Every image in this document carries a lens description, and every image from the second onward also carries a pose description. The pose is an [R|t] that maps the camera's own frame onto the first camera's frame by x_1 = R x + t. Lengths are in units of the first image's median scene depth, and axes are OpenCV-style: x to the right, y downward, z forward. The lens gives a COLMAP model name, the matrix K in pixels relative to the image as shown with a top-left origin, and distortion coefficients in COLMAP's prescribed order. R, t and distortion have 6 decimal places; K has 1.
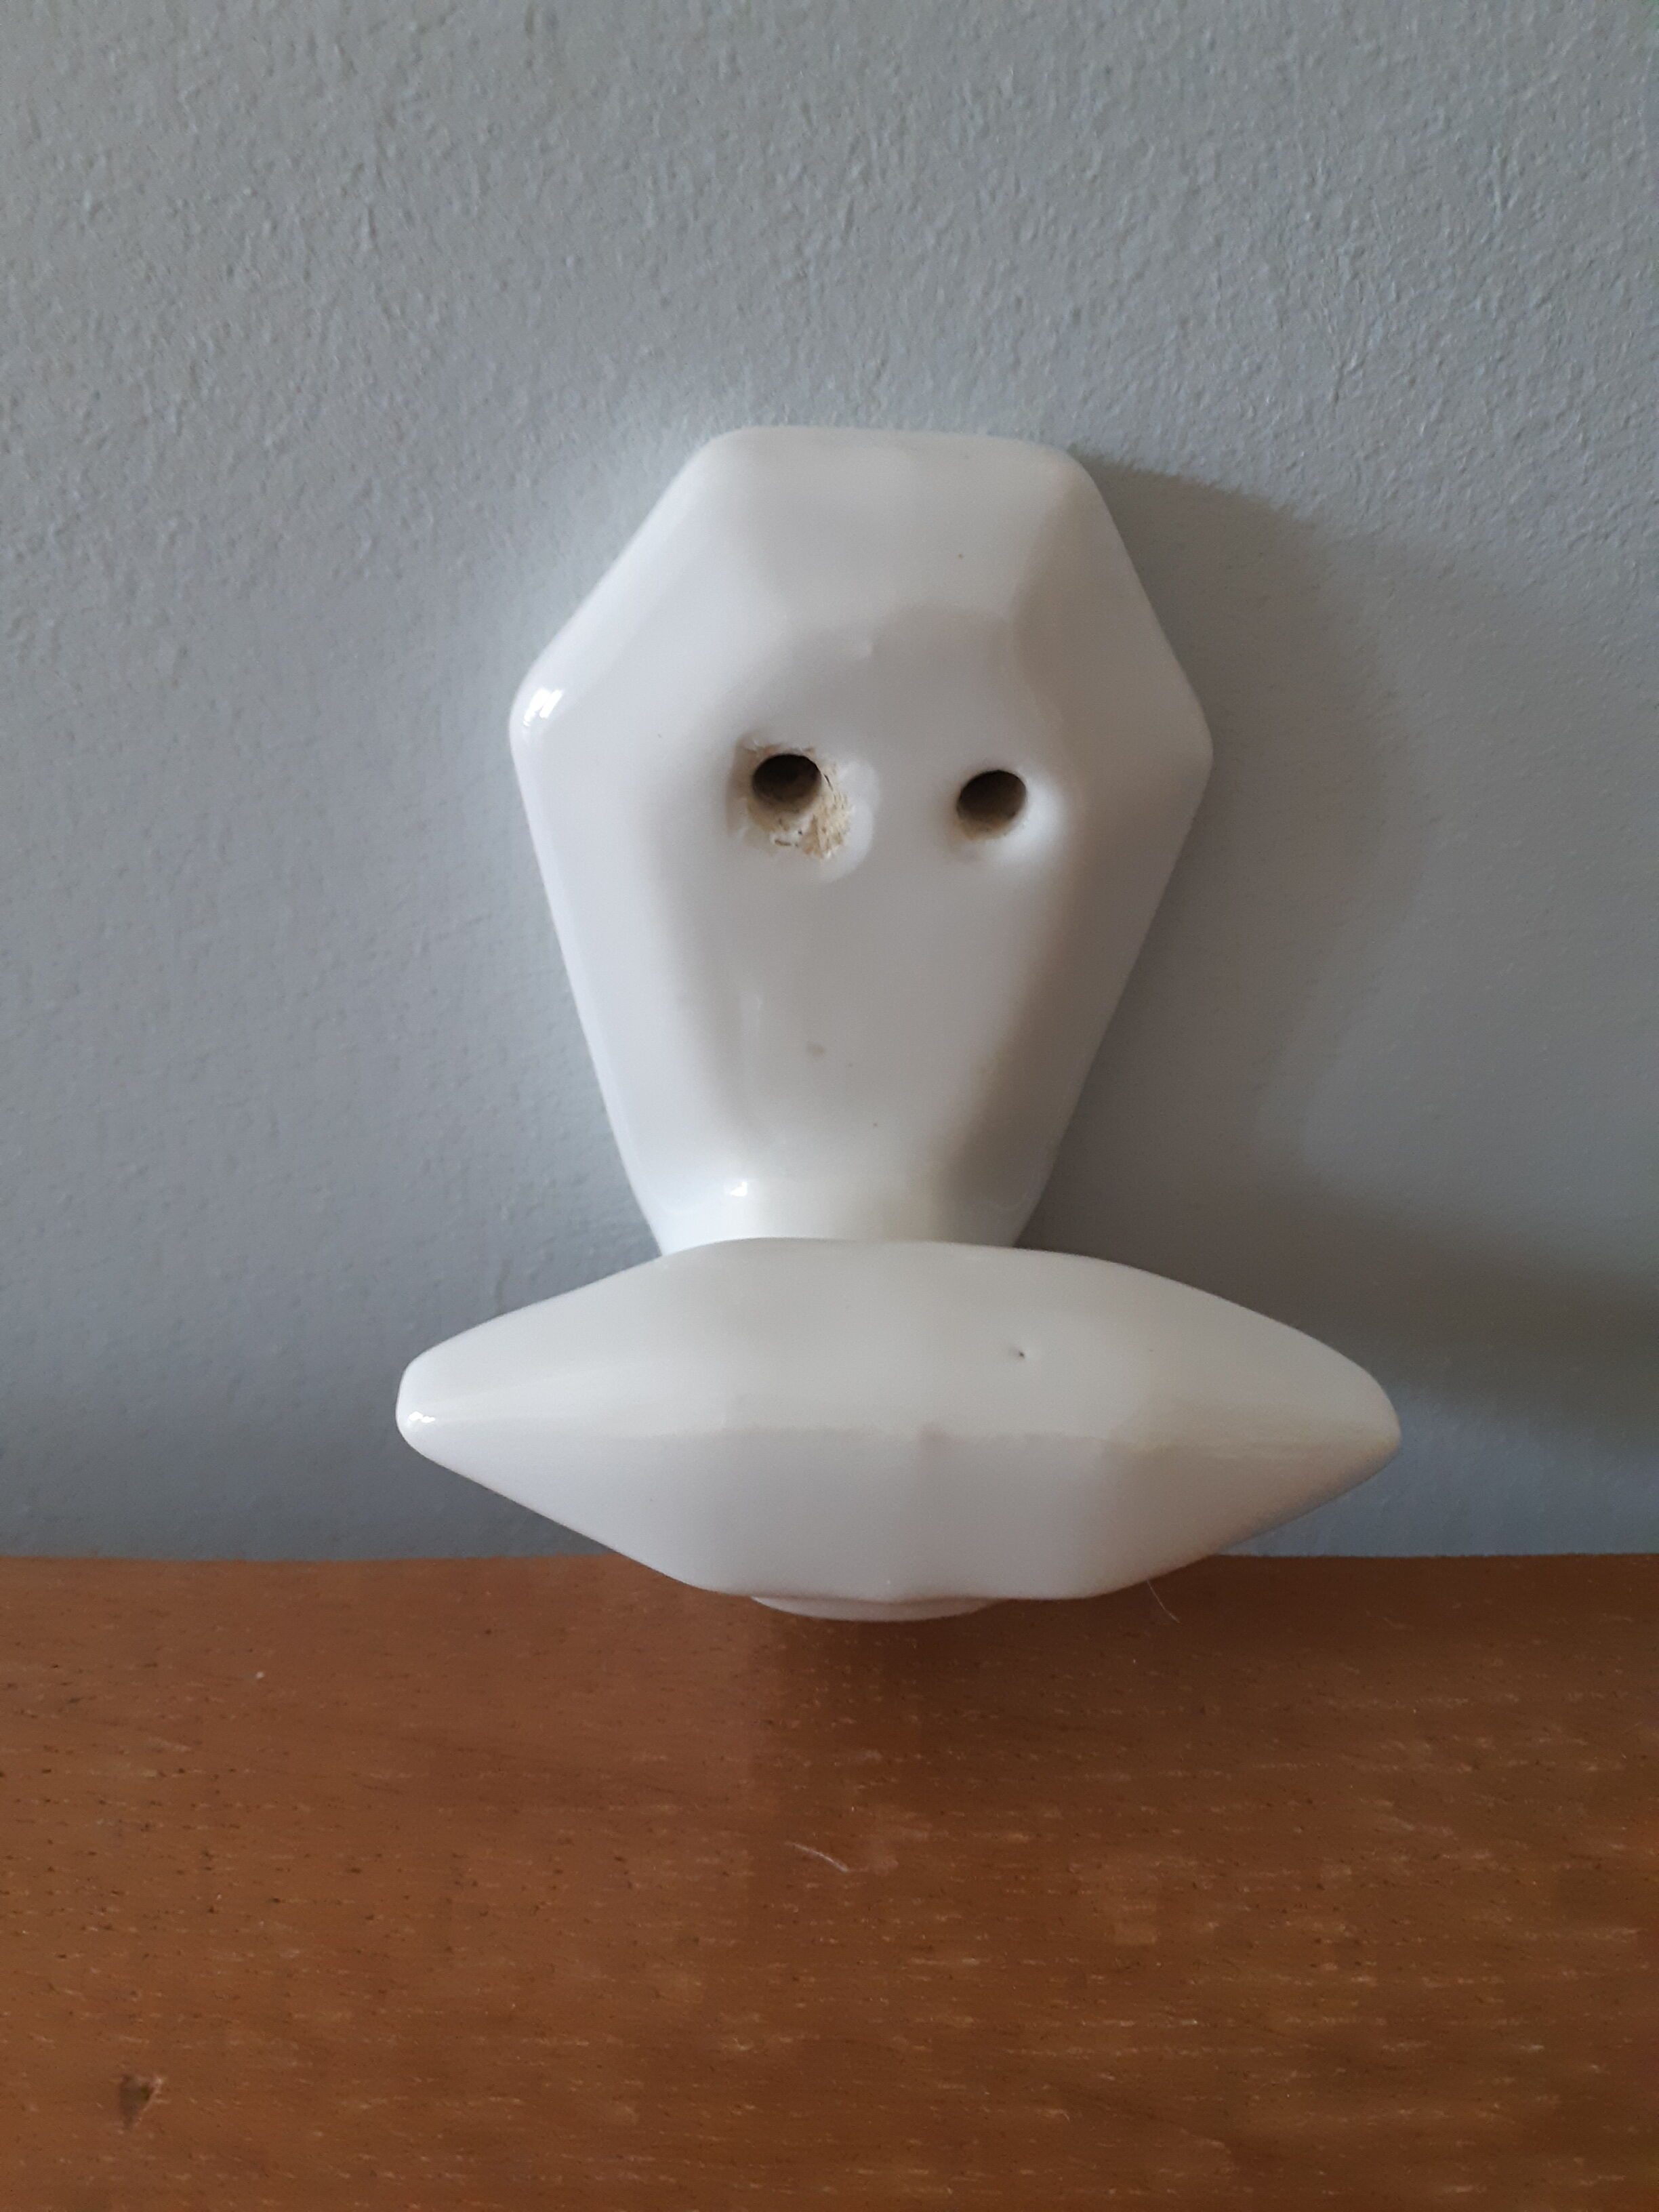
lens RADIAL K [[1702.5, 0, 826.2], [0, 1702.5, 1112.5], [0, 0, 1]] dist [-0.011626, -0.021674]
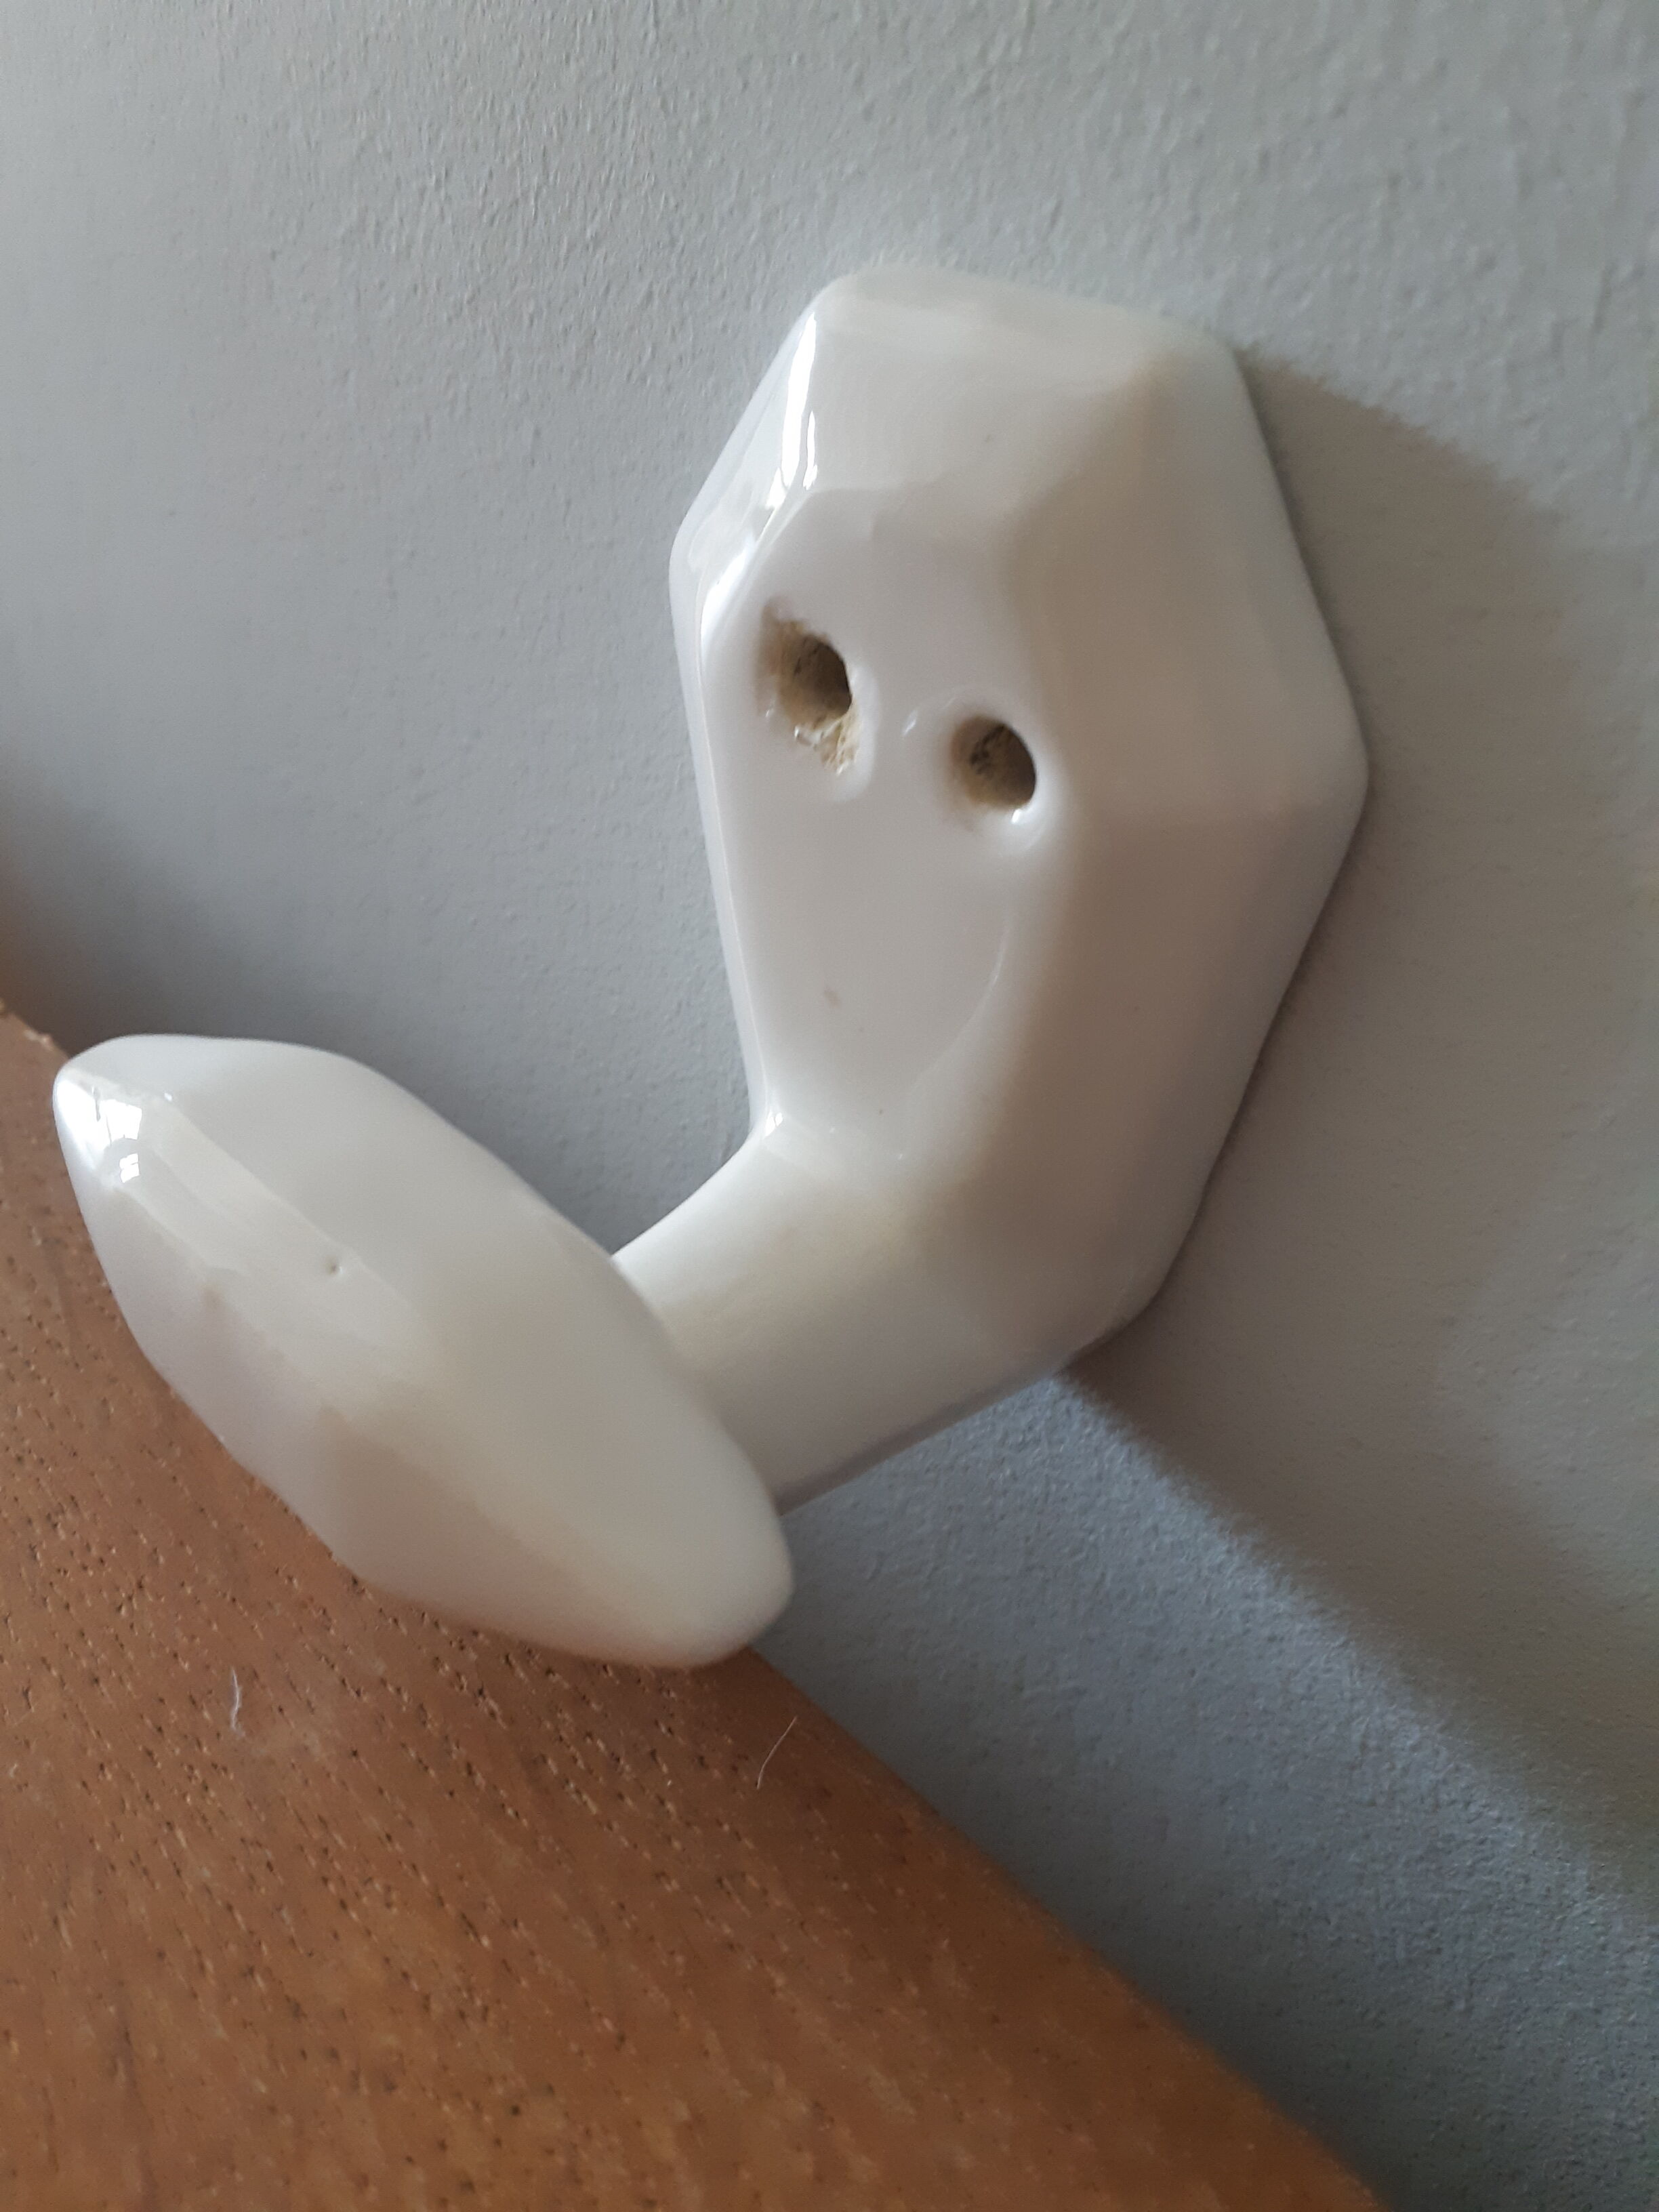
lens RADIAL K [[1702.5, 0, 830.4], [0, 1702.5, 1099.9], [0, 0, 1]] dist [-0.011626, -0.021674]
pose [[0.702165, 0.397487, -0.590736, 0.599865], [-0.403562, 0.905708, 0.129735, -0.114709], [0.586602, 0.147303, 0.796367, 0.351500]]
